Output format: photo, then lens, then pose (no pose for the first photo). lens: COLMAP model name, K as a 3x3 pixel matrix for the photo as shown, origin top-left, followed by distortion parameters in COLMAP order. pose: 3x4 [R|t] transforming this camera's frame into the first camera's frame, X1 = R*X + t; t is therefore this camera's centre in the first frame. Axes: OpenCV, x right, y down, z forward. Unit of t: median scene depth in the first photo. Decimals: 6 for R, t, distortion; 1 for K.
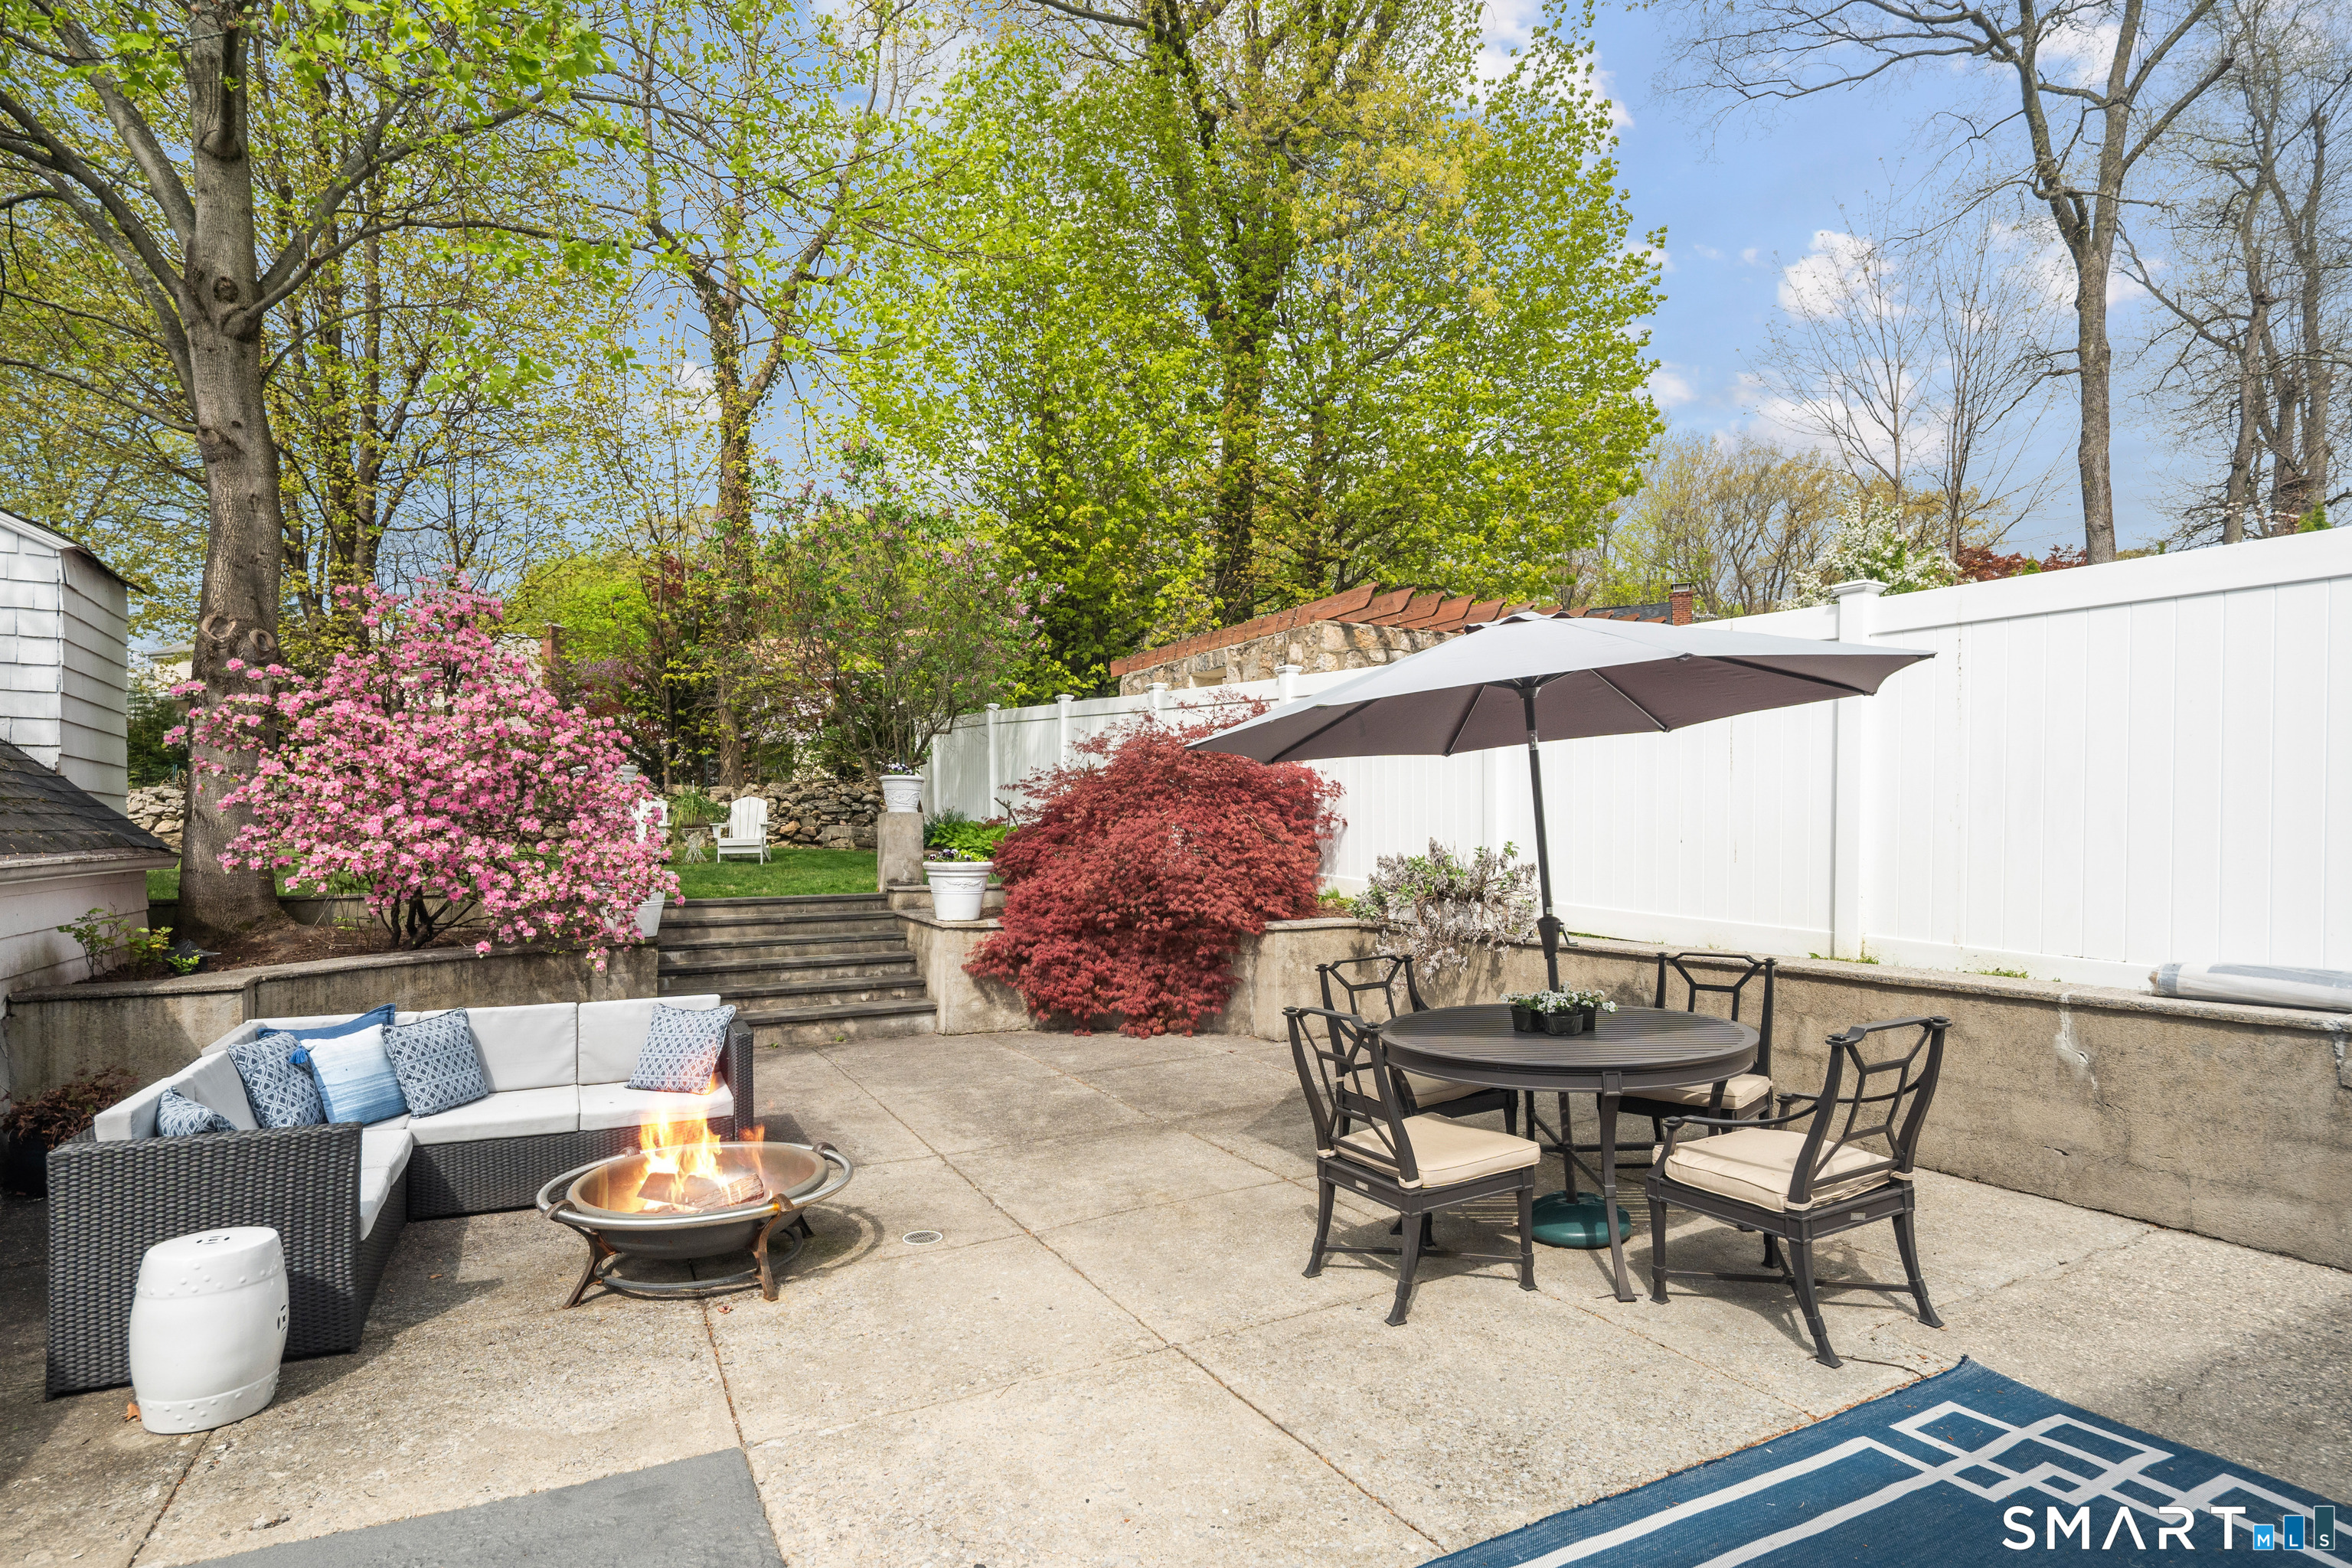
lens RADIAL K [[1166.7, 0, 1191.2], [0, 1166.7, 814.1], [0, 0, 1]] dist [0.008898, -0.006007]
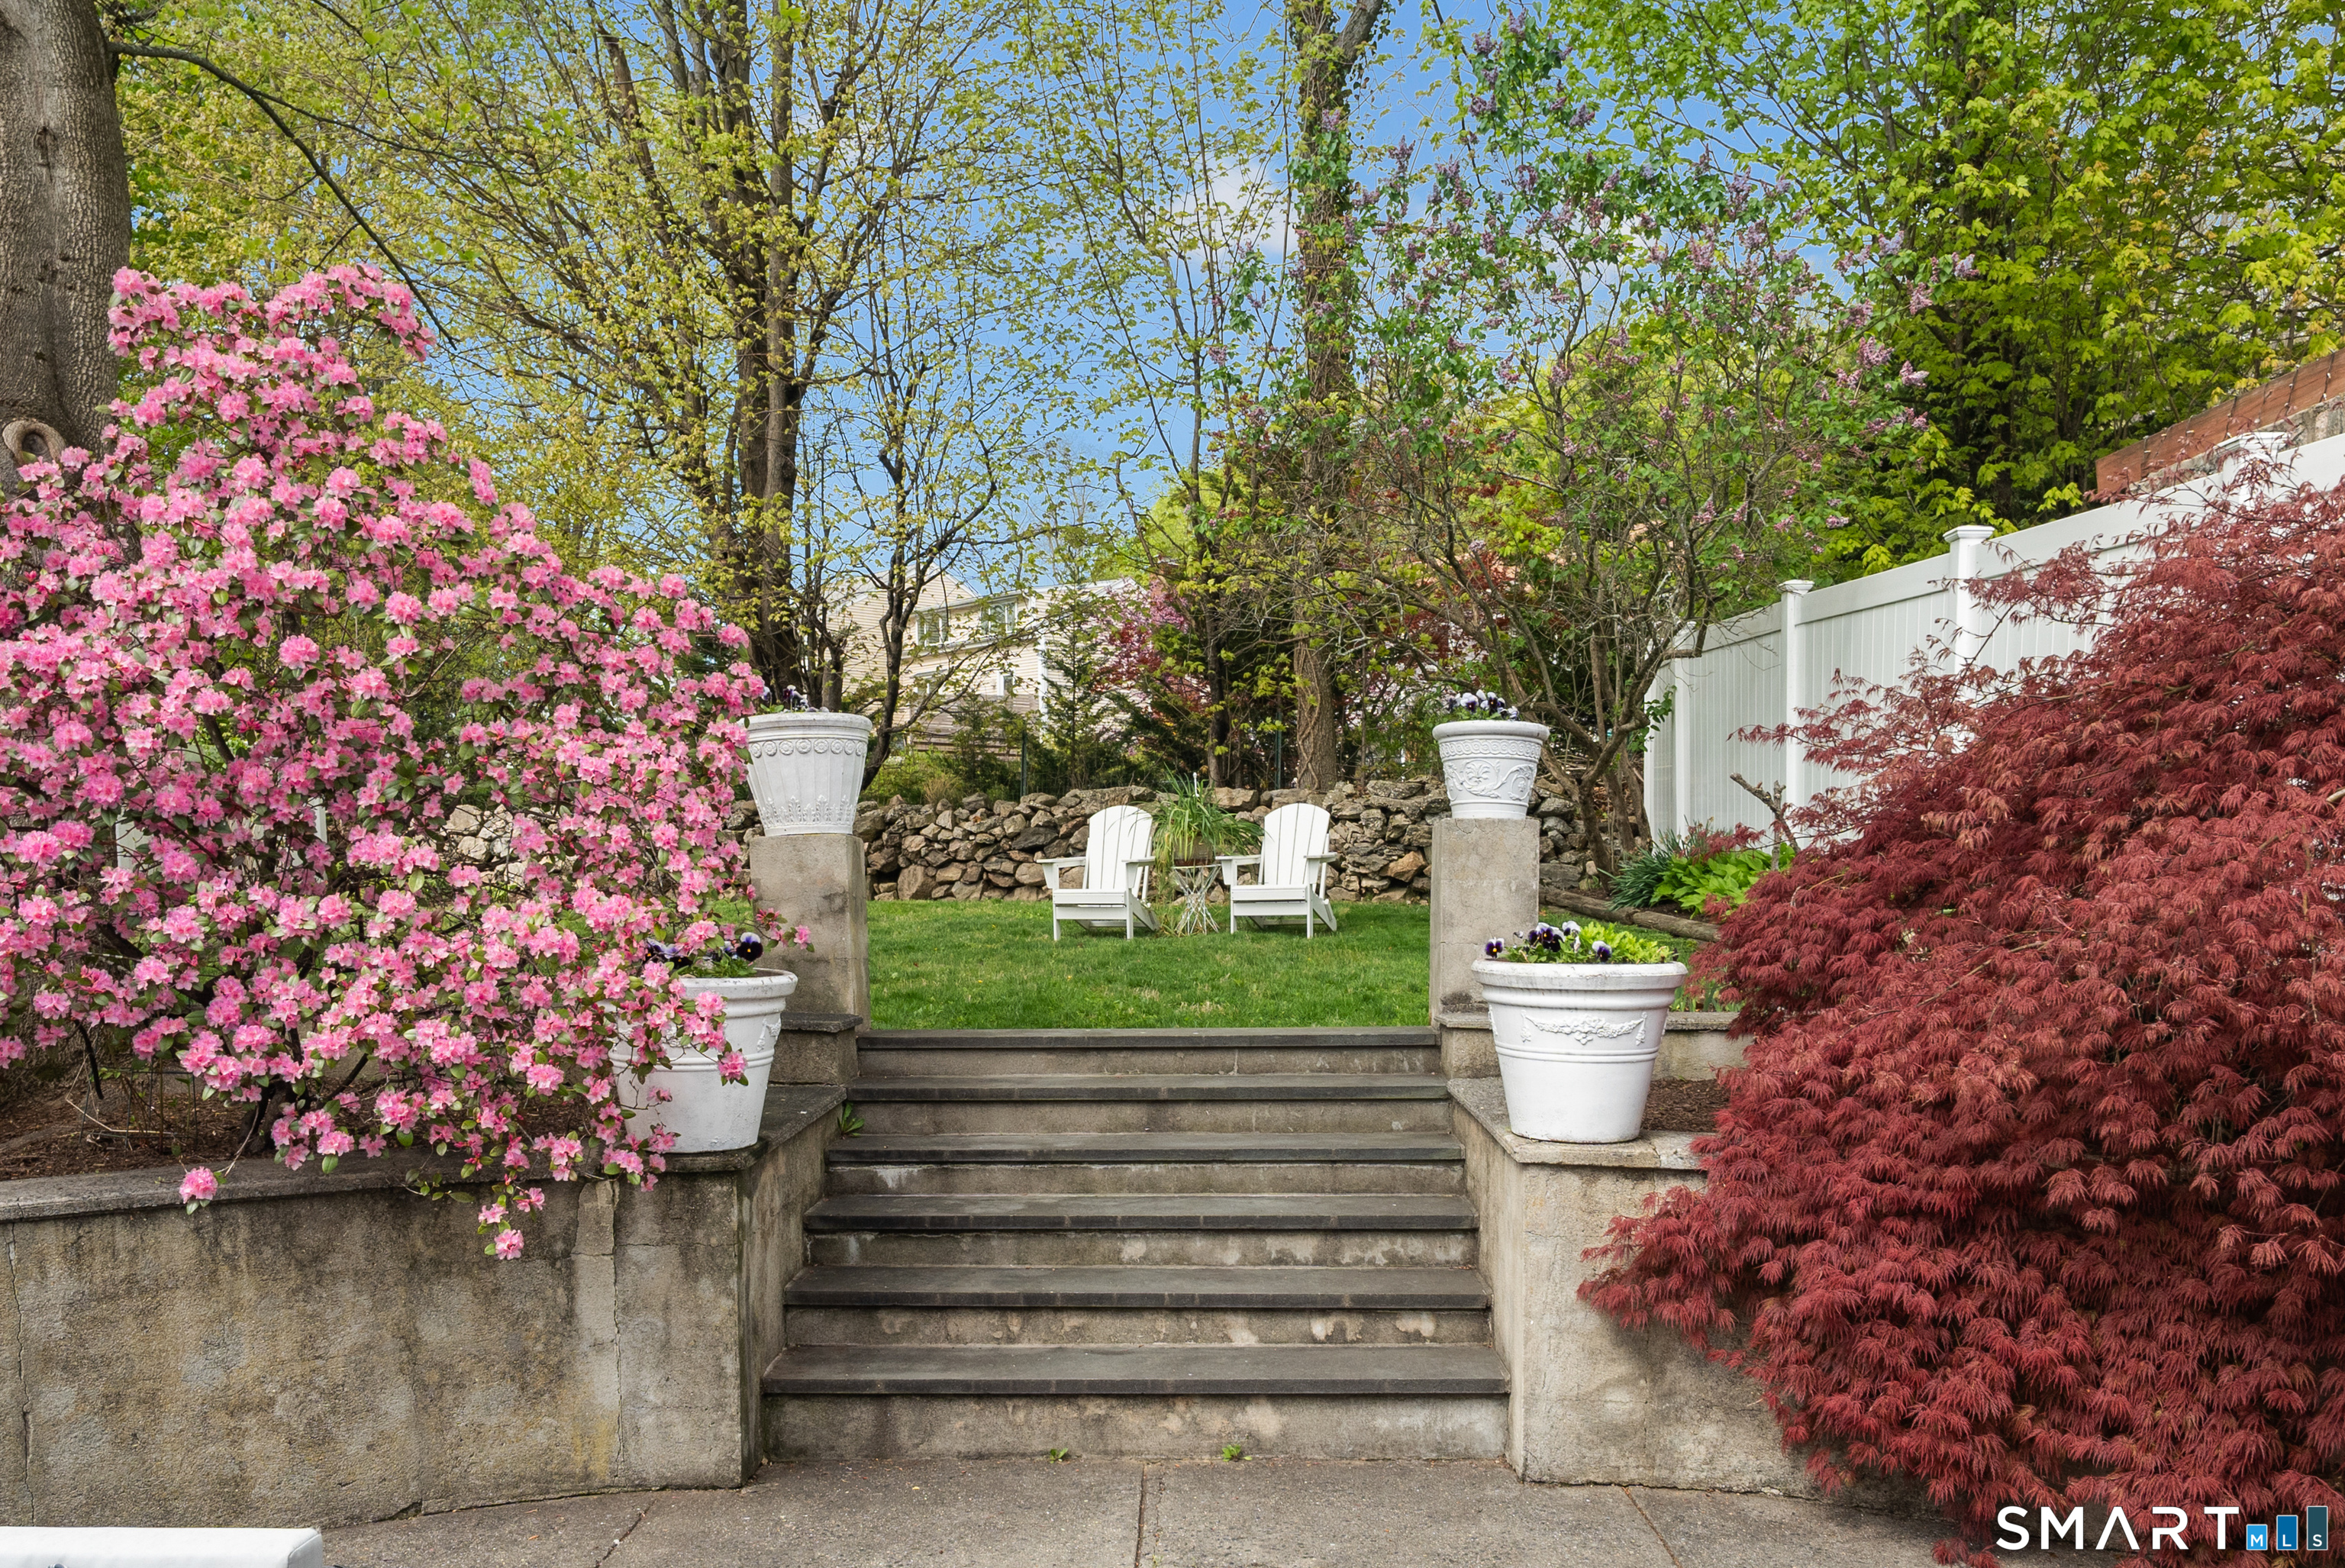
lens RADIAL K [[1885.6, 0, 1177.8], [0, 1885.6, 1000.4], [0, 0, 1]] dist [0.007350, -0.001997]
pose [[0.871265, 0.034018, -0.489633, -0.037300], [0.006197, 0.996753, 0.080278, 0.008308], [0.490774, -0.072978, 0.868225, 0.491773]]
